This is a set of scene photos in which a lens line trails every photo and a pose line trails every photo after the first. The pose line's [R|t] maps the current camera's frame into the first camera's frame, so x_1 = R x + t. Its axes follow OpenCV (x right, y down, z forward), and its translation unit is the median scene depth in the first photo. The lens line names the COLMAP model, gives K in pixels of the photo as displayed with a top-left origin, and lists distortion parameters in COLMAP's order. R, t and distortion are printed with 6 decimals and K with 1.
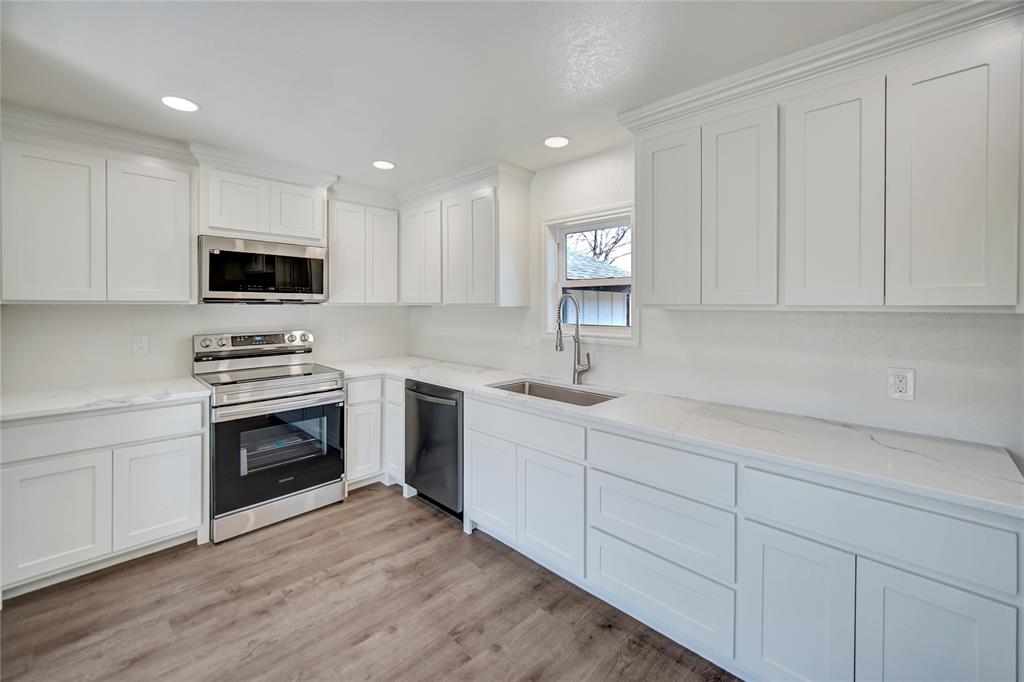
lens RADIAL K [[413.9, 0, 506.1], [0, 413.9, 302.7], [0, 0, 1]] dist [-0.004507, 0.000821]
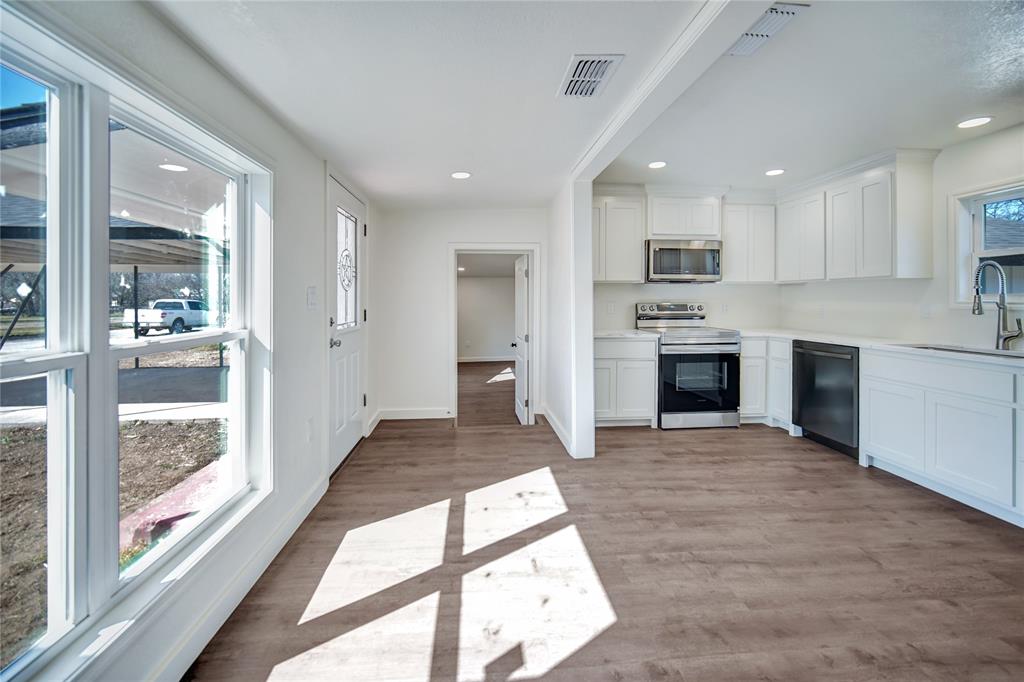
lens RADIAL K [[413.9, 0, 510.7], [0, 413.9, 301.2], [0, 0, 1]] dist [-0.004507, 0.000821]
pose [[0.767815, -0.002349, -0.640667, -0.109972], [0.007705, 0.999955, 0.005568, 0.061471], [0.640625, -0.009211, 0.767799, -0.567934]]
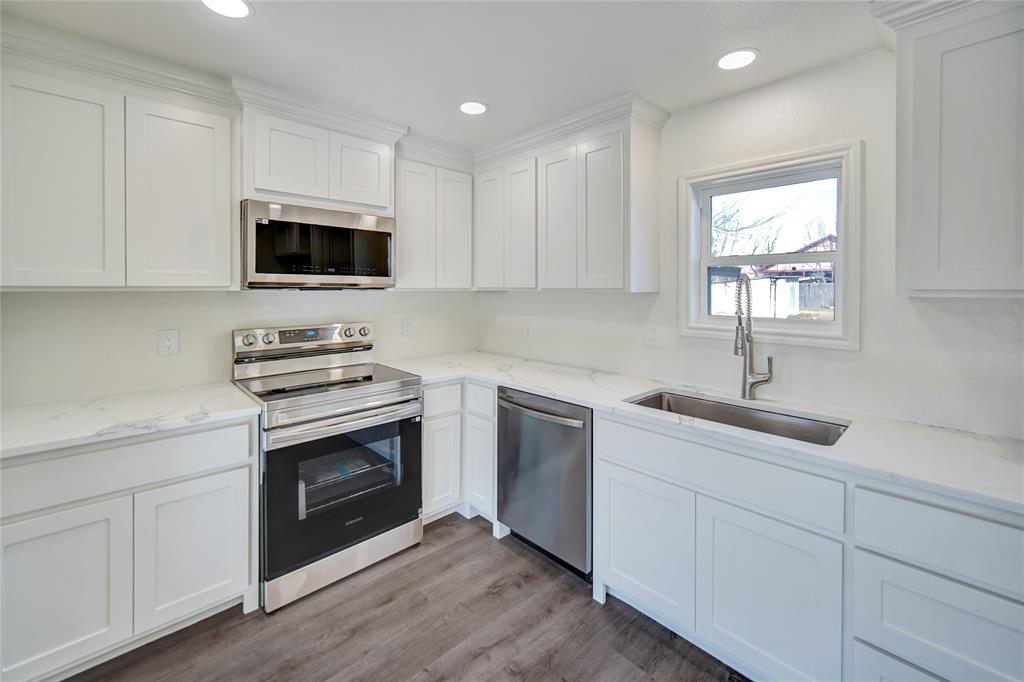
lens RADIAL K [[413.9, 0, 496.9], [0, 413.9, 286.3], [0, 0, 1]] dist [-0.004507, 0.000821]
pose [[0.998955, -0.003132, -0.045589, -0.235969], [0.003100, 0.999995, -0.000784, -0.002071], [0.045591, 0.000641, 0.998960, 0.255030]]
